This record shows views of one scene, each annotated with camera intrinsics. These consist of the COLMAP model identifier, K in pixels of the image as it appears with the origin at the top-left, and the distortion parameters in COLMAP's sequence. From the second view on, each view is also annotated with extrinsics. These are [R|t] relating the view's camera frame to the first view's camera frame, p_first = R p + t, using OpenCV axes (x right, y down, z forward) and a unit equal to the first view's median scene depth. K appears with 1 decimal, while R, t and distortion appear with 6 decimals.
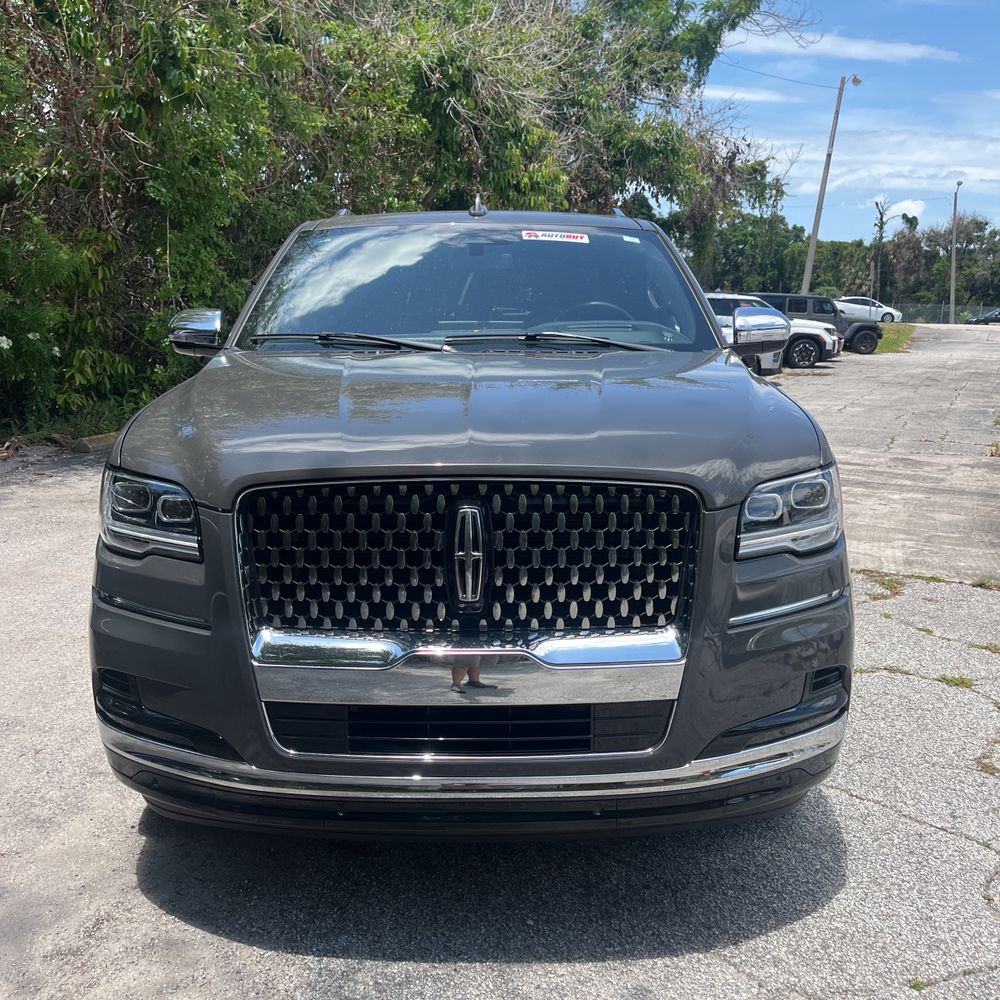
lens RADIAL K [[1015.8, 0, 502.1], [0, 1015.8, 497.0], [0, 0, 1]] dist [0.017637, 0.000000]
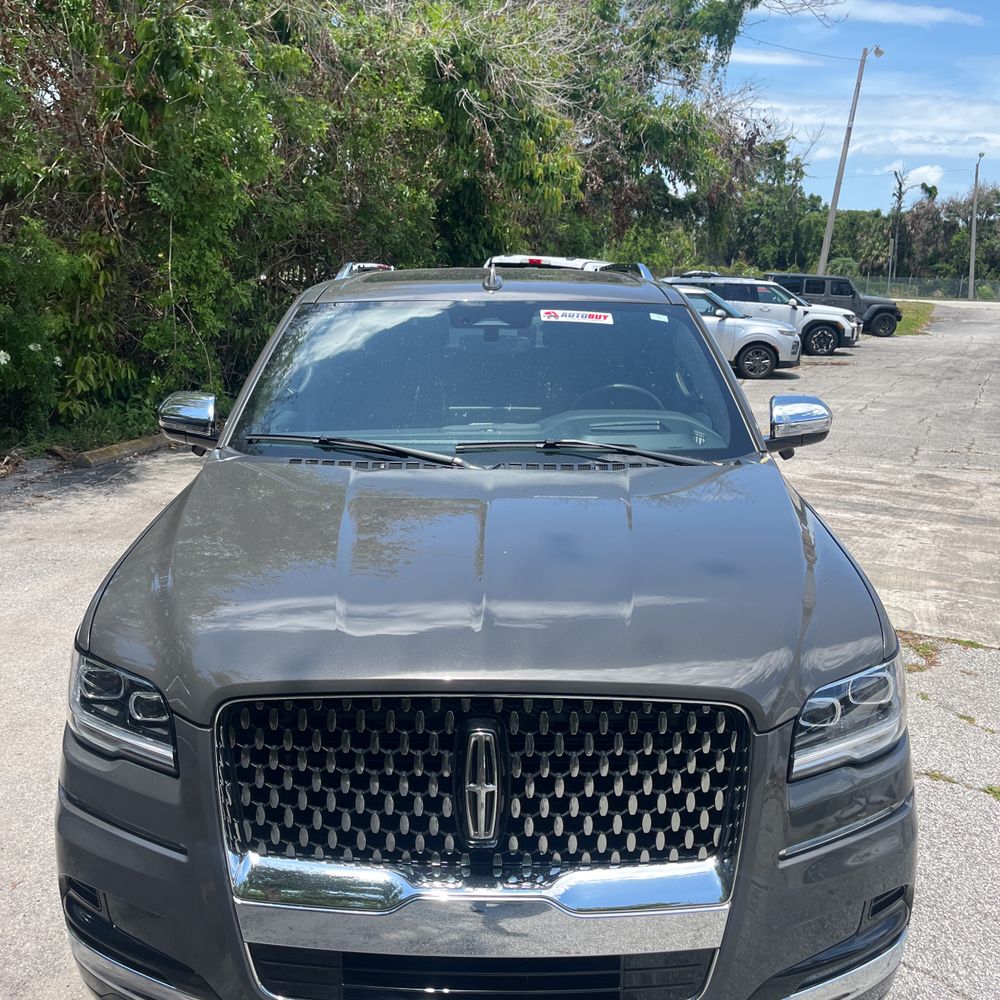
lens RADIAL K [[1015.8, 0, 494.2], [0, 1015.8, 491.6], [0, 0, 1]] dist [0.017637, 0.000000]
pose [[0.999820, 0.009007, -0.016700, -0.002128], [-0.008552, 0.999596, 0.027103, -0.047751], [0.016937, -0.026955, 0.999493, 0.029781]]
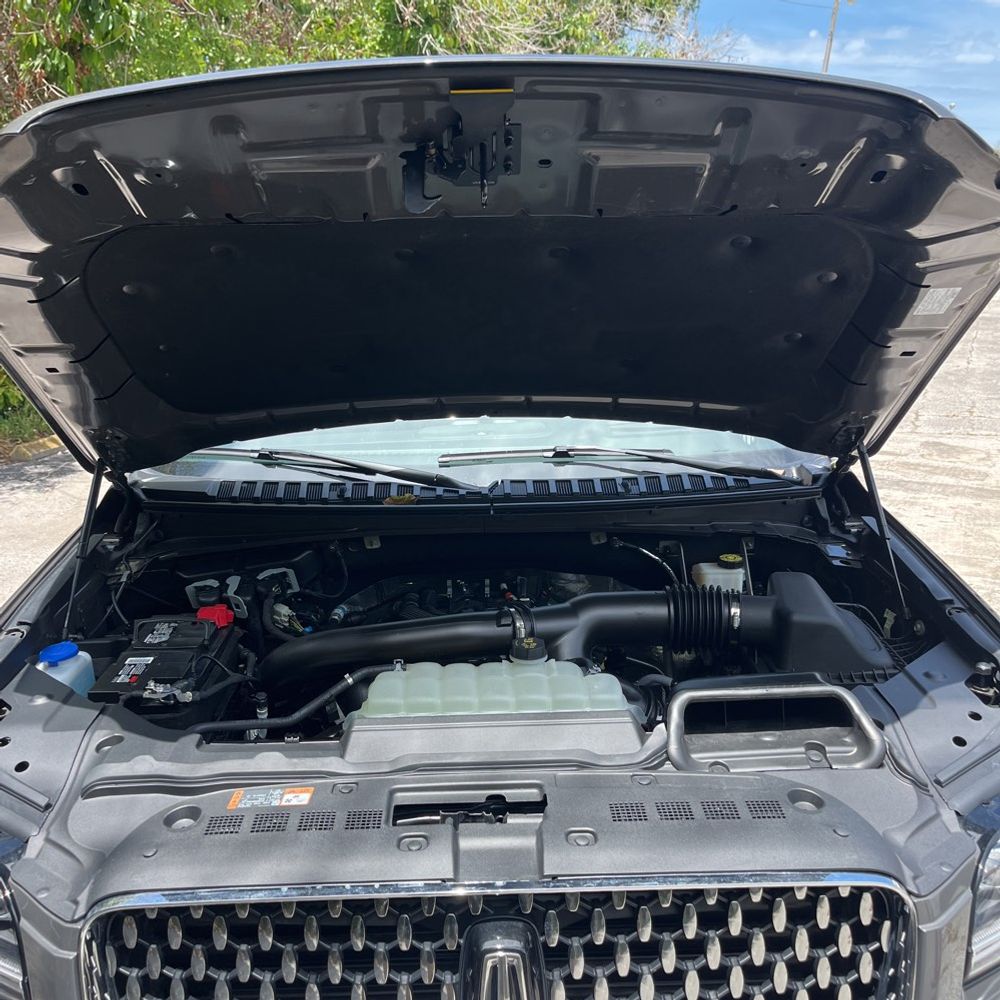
lens RADIAL K [[1015.8, 0, 506.6], [0, 1015.8, 508.7], [0, 0, 1]] dist [0.017637, 0.000000]
pose [[0.999602, -0.020558, 0.019339, -0.008099], [0.019037, 0.996941, 0.075810, -0.059020], [-0.020838, -0.075411, 0.996935, 0.102335]]
